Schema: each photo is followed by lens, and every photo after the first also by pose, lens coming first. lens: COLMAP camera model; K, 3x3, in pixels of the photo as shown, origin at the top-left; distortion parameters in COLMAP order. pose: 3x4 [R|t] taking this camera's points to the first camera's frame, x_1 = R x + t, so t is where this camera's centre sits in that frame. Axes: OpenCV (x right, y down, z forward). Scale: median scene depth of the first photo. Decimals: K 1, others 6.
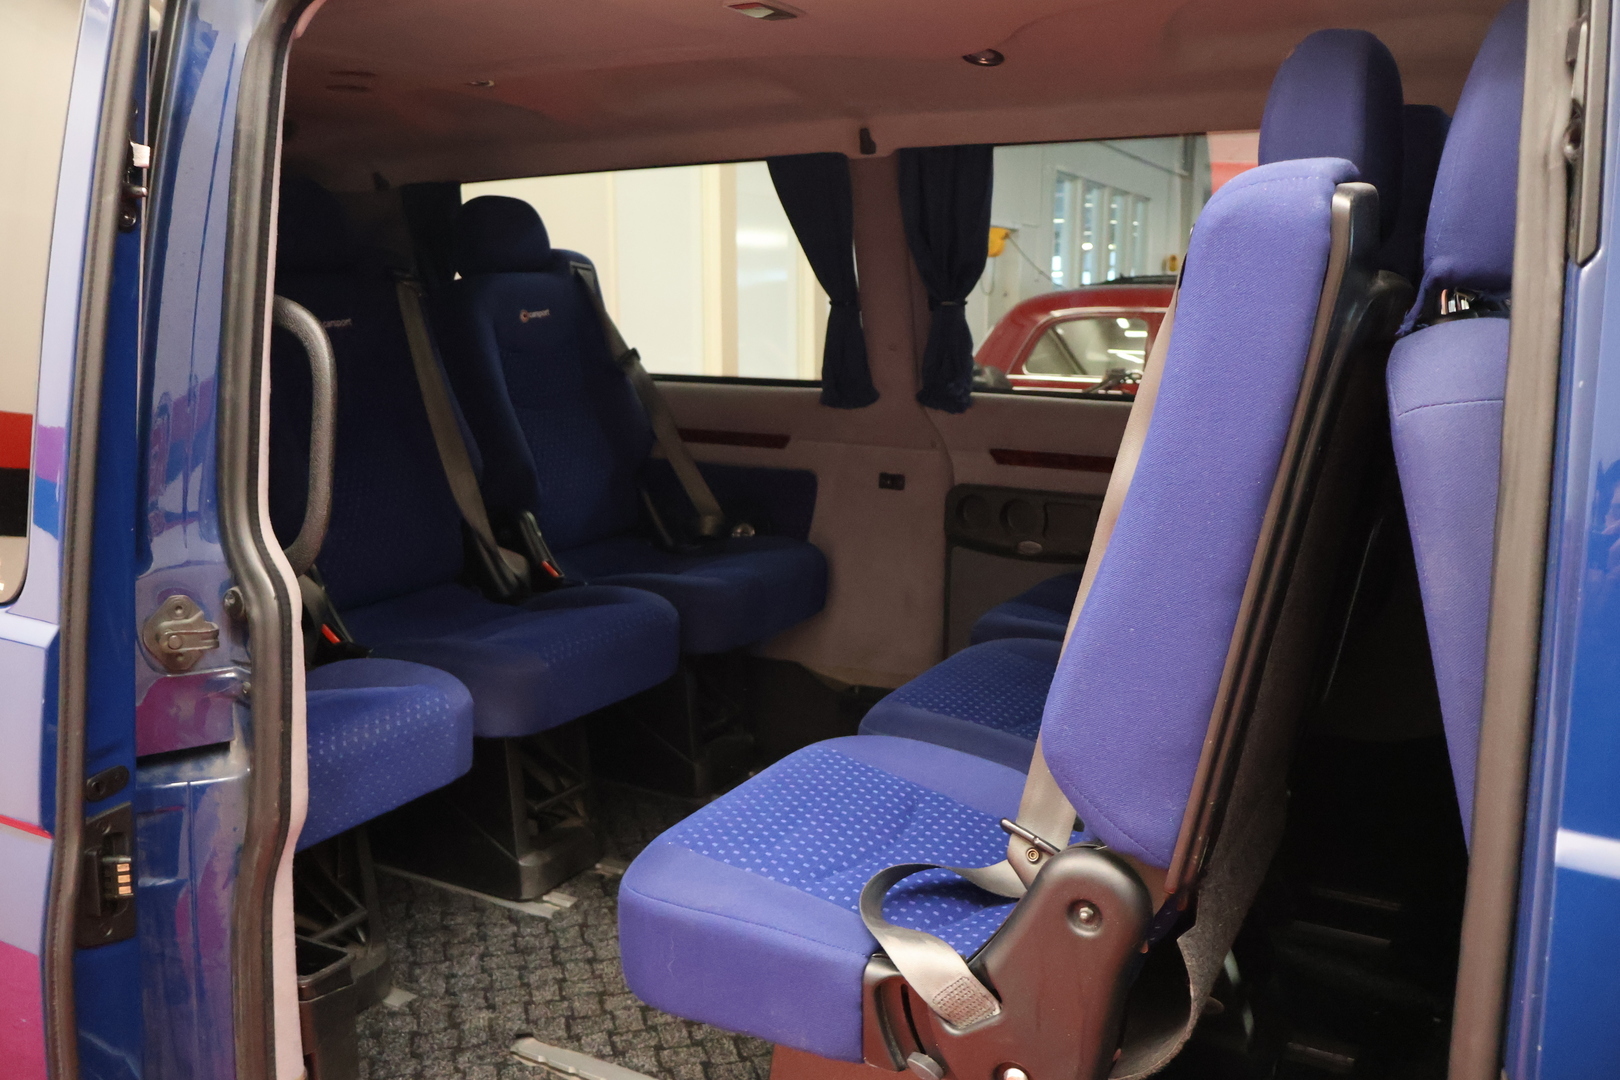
lens RADIAL K [[1339.9, 0, 811.0], [0, 1339.9, 543.2], [0, 0, 1]] dist [-0.001143, -0.021112]
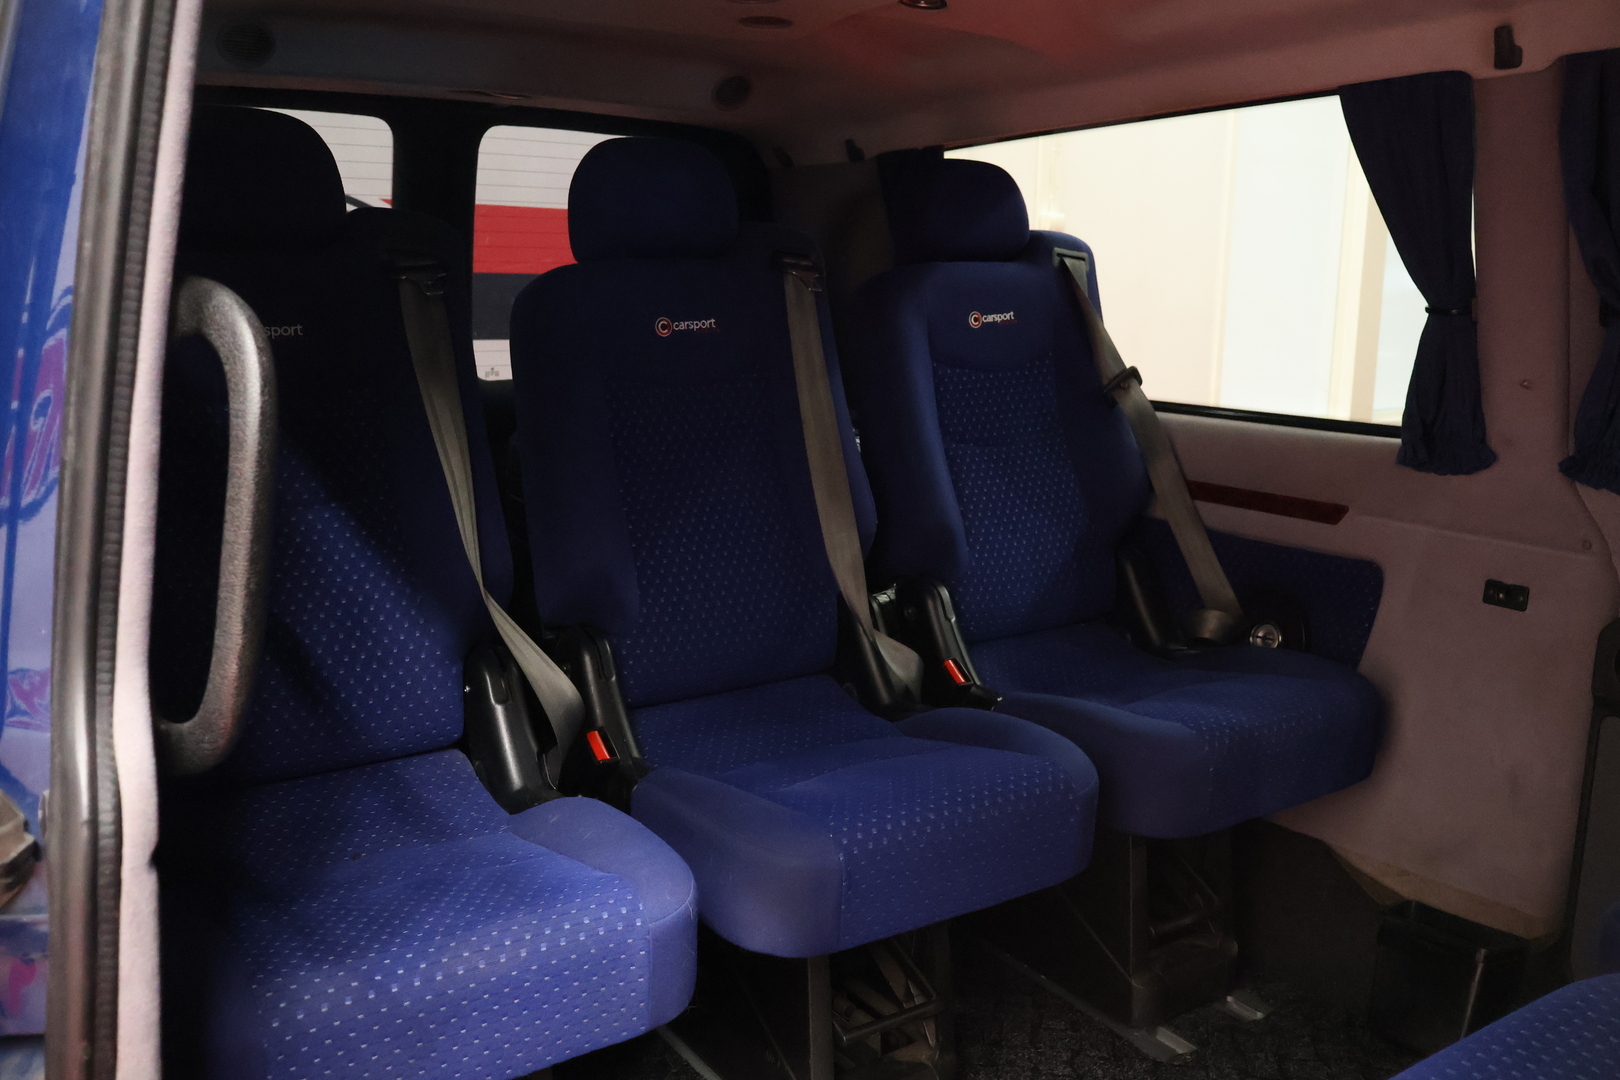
lens RADIAL K [[1339.9, 0, 807.7], [0, 1339.9, 534.9], [0, 0, 1]] dist [-0.001143, -0.021112]
pose [[0.889517, 0.093122, -0.447312, 0.046880], [-0.095705, 0.995267, 0.016879, -0.053619], [0.446766, 0.027795, 0.894219, 0.292997]]
